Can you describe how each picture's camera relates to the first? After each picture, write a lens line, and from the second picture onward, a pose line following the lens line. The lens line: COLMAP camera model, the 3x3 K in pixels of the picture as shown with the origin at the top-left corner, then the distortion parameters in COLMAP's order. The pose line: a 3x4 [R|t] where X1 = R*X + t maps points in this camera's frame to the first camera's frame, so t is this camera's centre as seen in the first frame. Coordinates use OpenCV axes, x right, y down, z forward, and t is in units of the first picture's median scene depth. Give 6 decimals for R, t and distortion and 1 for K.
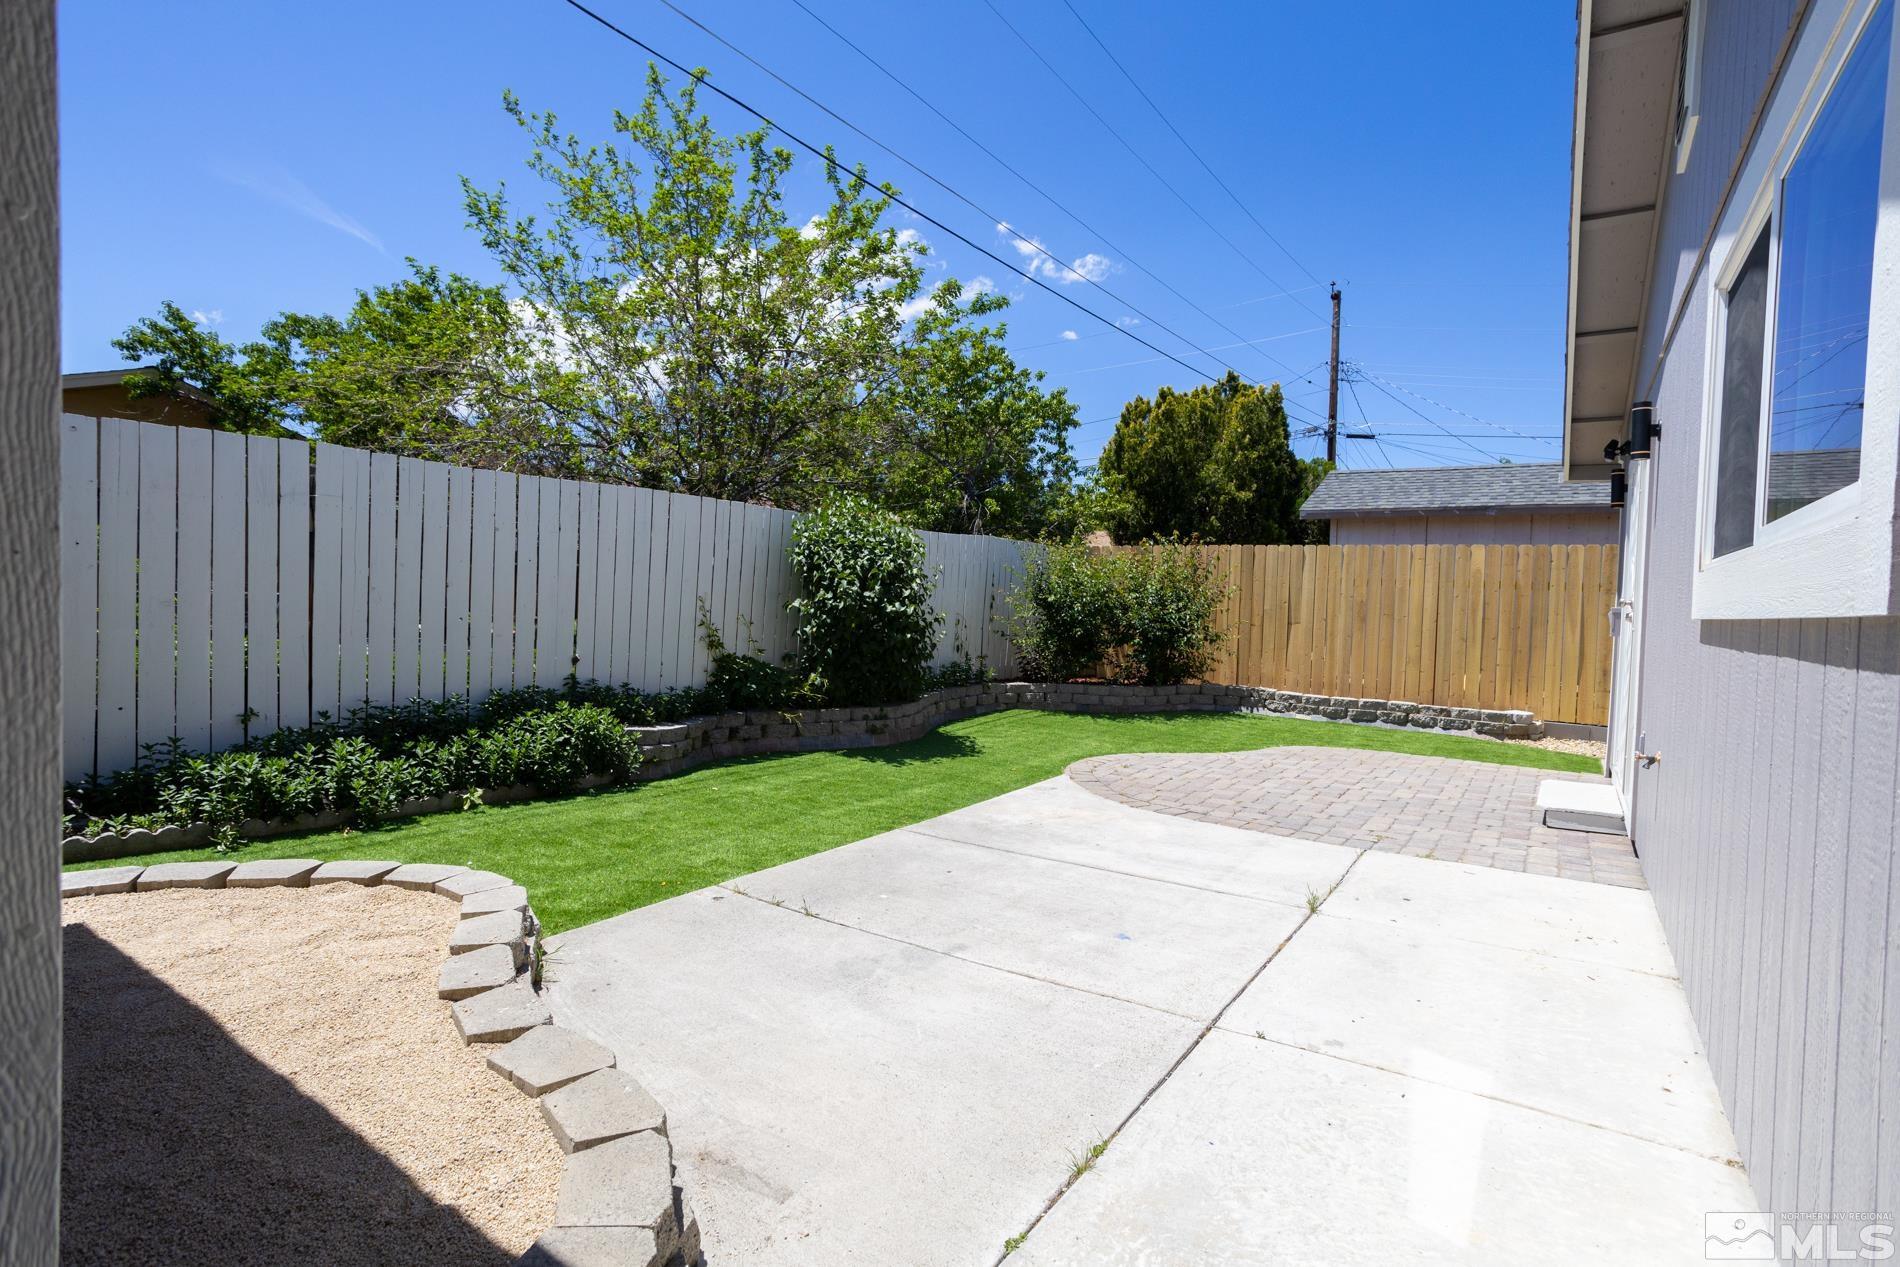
lens RADIAL K [[911.2, 0, 953.3], [0, 911.2, 609.5], [0, 0, 1]] dist [-0.046650, 0.032421]
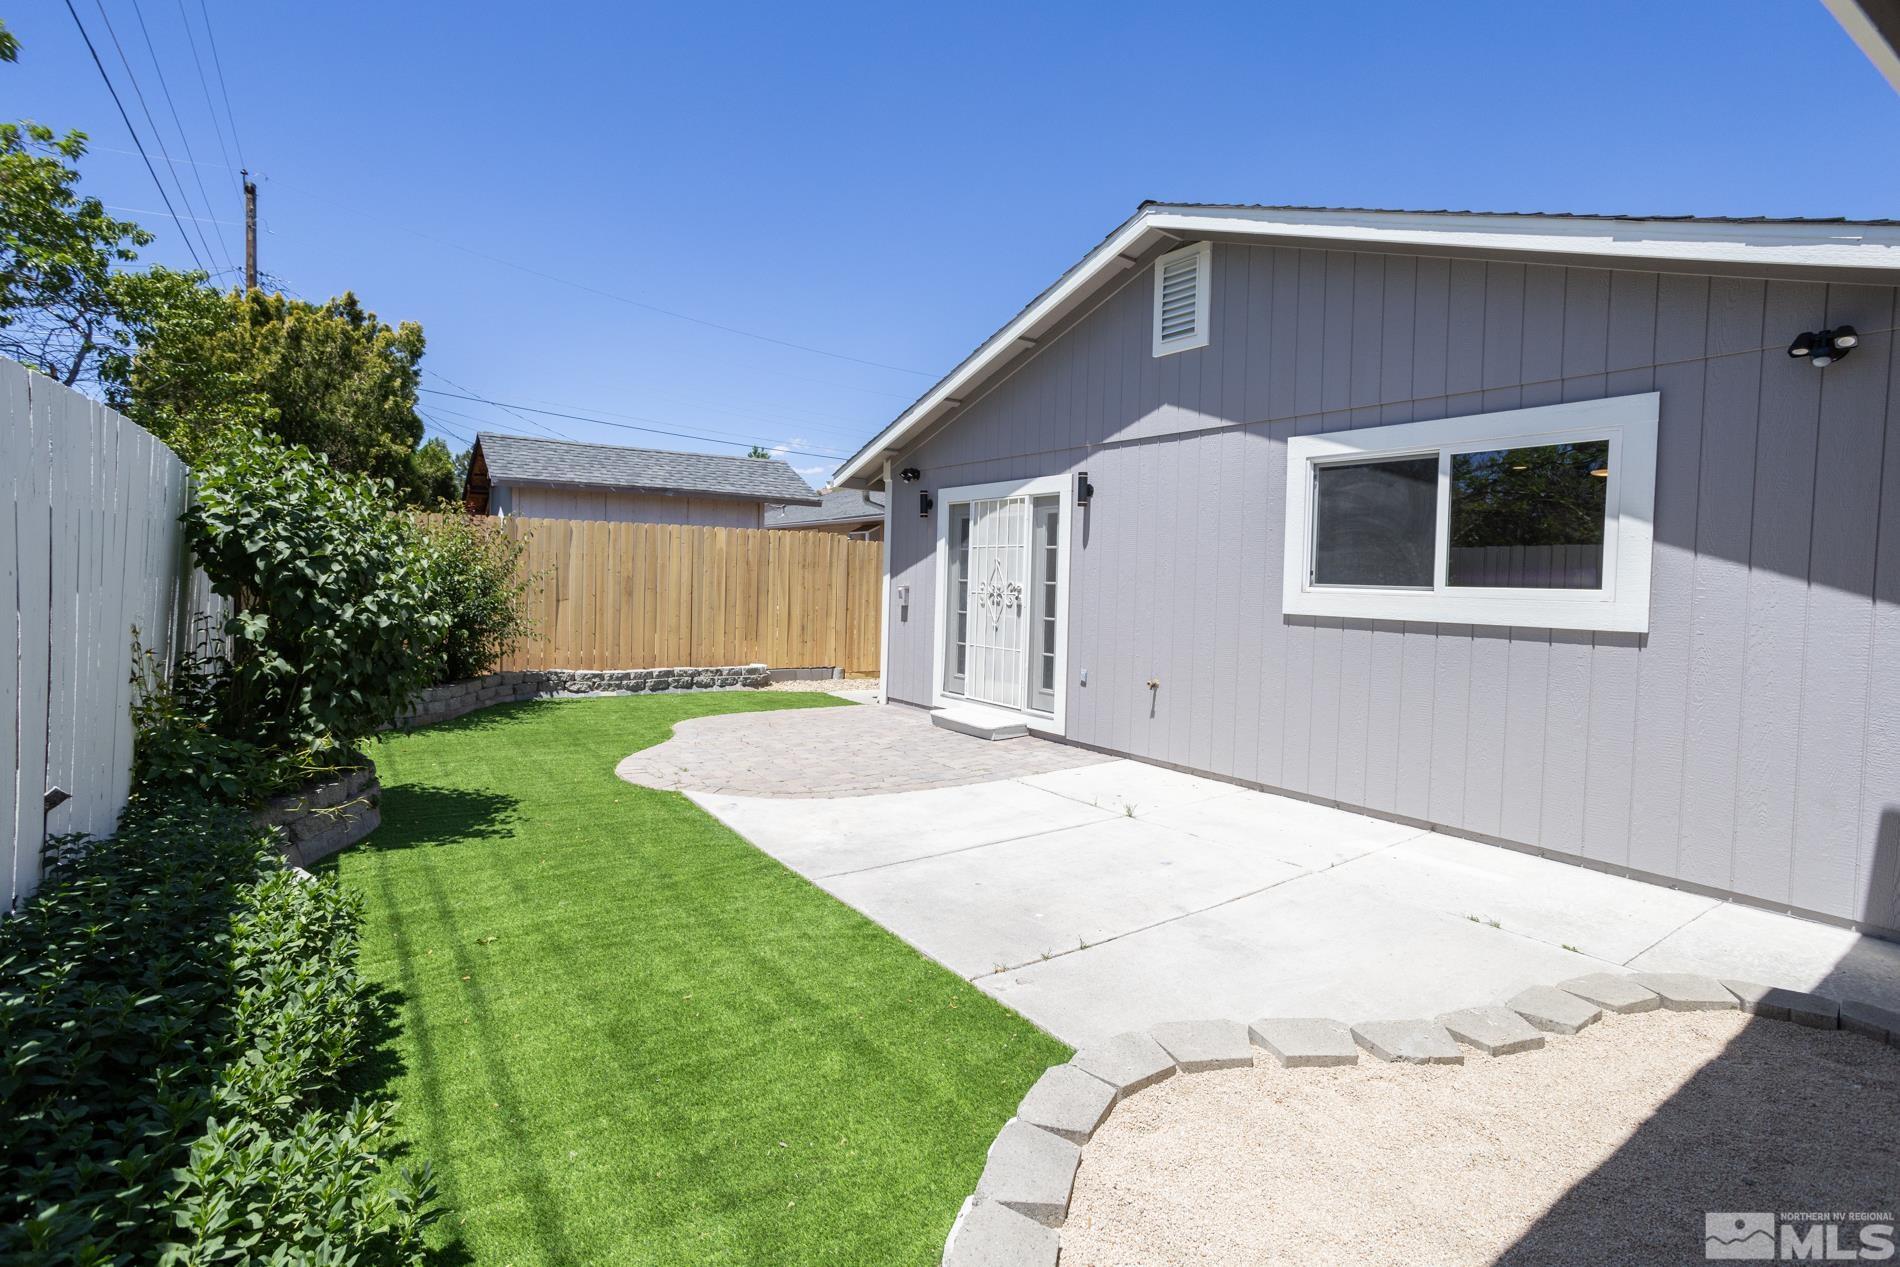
lens RADIAL K [[911.2, 0, 953.3], [0, 911.2, 609.5], [0, 0, 1]] dist [-0.046650, 0.032421]
pose [[0.366969, -0.060567, 0.928260, -0.407519], [0.003333, 0.997957, 0.063797, -0.038679], [-0.930227, -0.020317, 0.366421, 0.276467]]
